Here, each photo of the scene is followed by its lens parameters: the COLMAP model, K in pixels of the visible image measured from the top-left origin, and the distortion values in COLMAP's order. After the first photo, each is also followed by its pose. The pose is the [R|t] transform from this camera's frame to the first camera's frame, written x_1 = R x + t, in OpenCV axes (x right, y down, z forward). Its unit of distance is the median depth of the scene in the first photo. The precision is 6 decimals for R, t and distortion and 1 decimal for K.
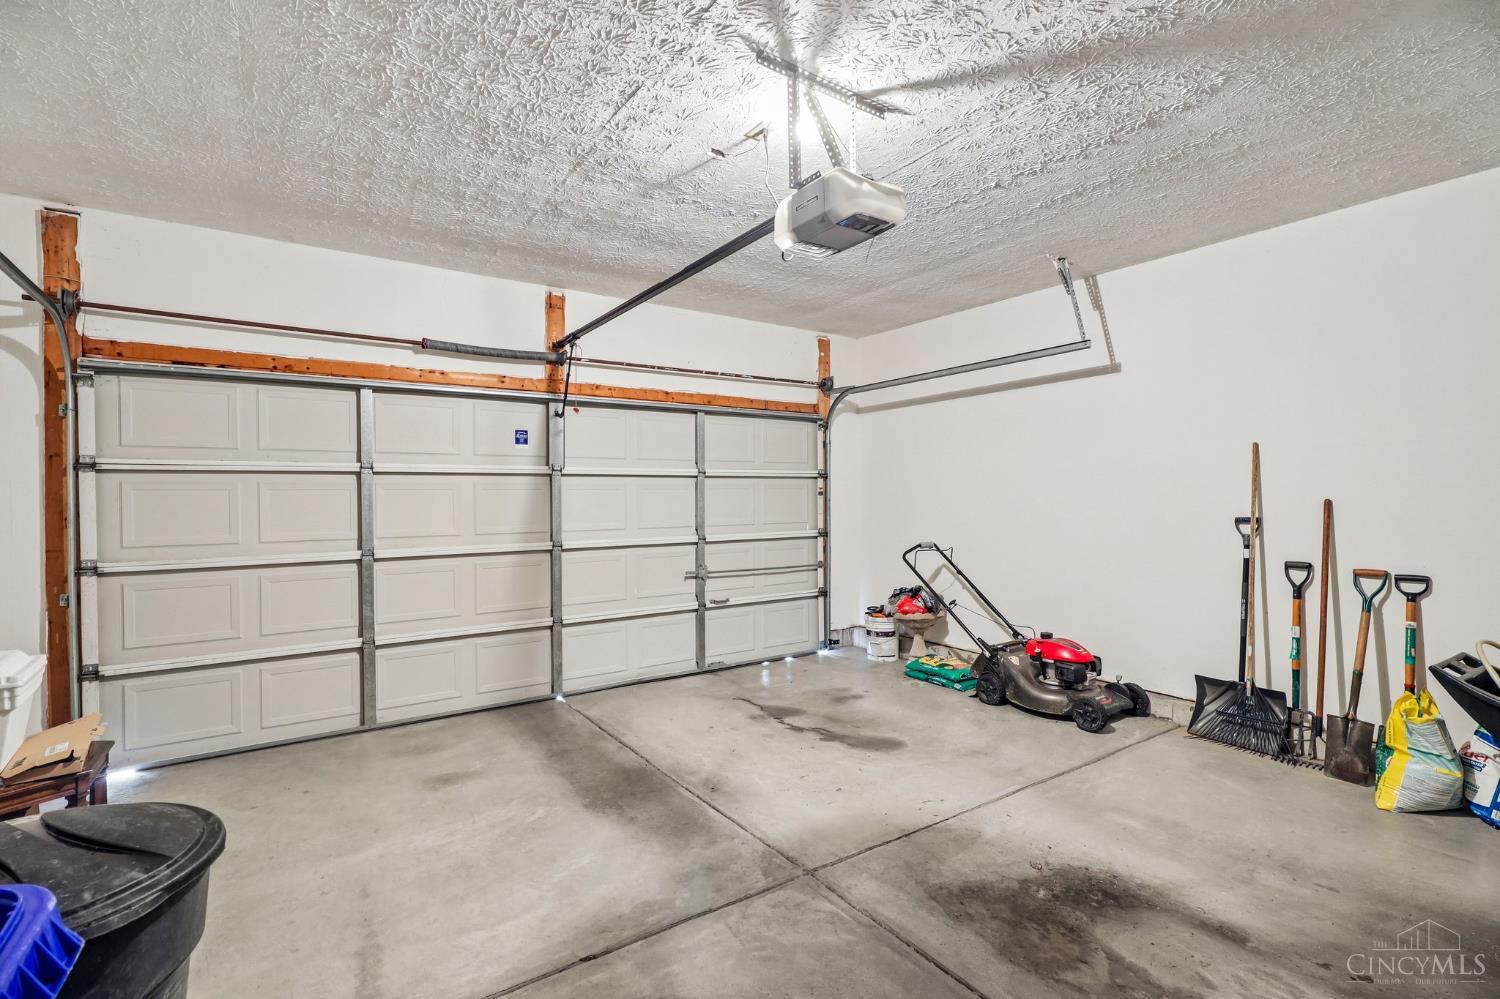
lens RADIAL K [[685.9, 0, 752.5], [0, 685.9, 502.8], [0, 0, 1]] dist [-0.002225, 0.000442]
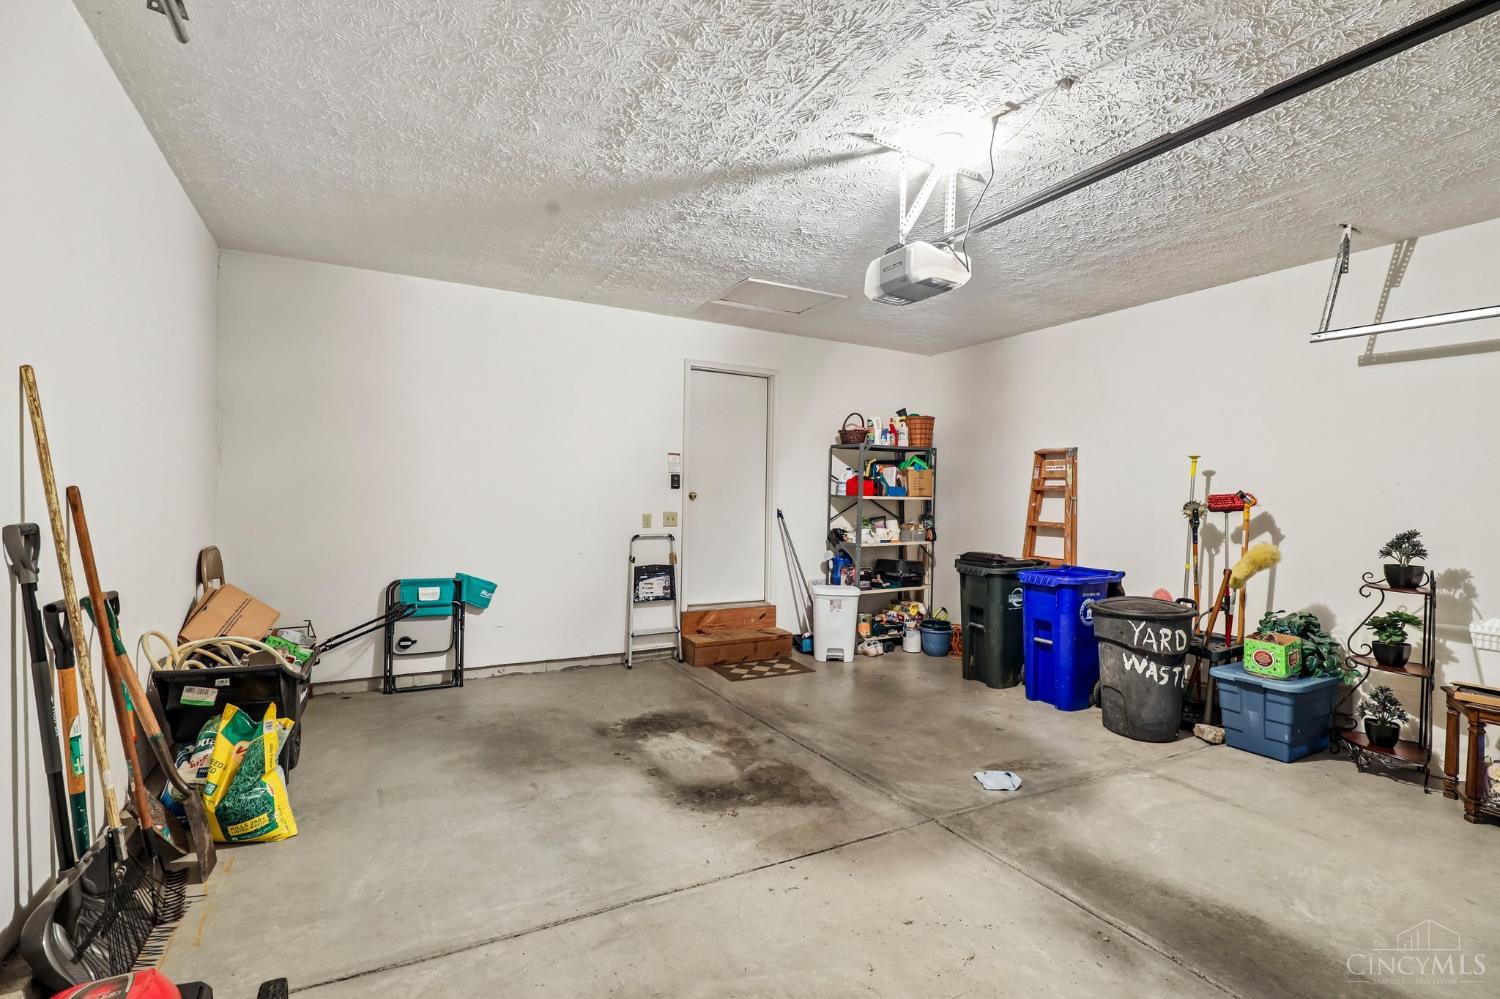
lens RADIAL K [[685.9, 0, 752.5], [0, 685.9, 502.8], [0, 0, 1]] dist [-0.002225, 0.000442]
pose [[-0.995927, -0.012331, 0.089313, 0.301780], [-0.011541, 0.999890, 0.009356, -0.005307], [-0.089419, 0.008287, -0.995960, 2.263891]]
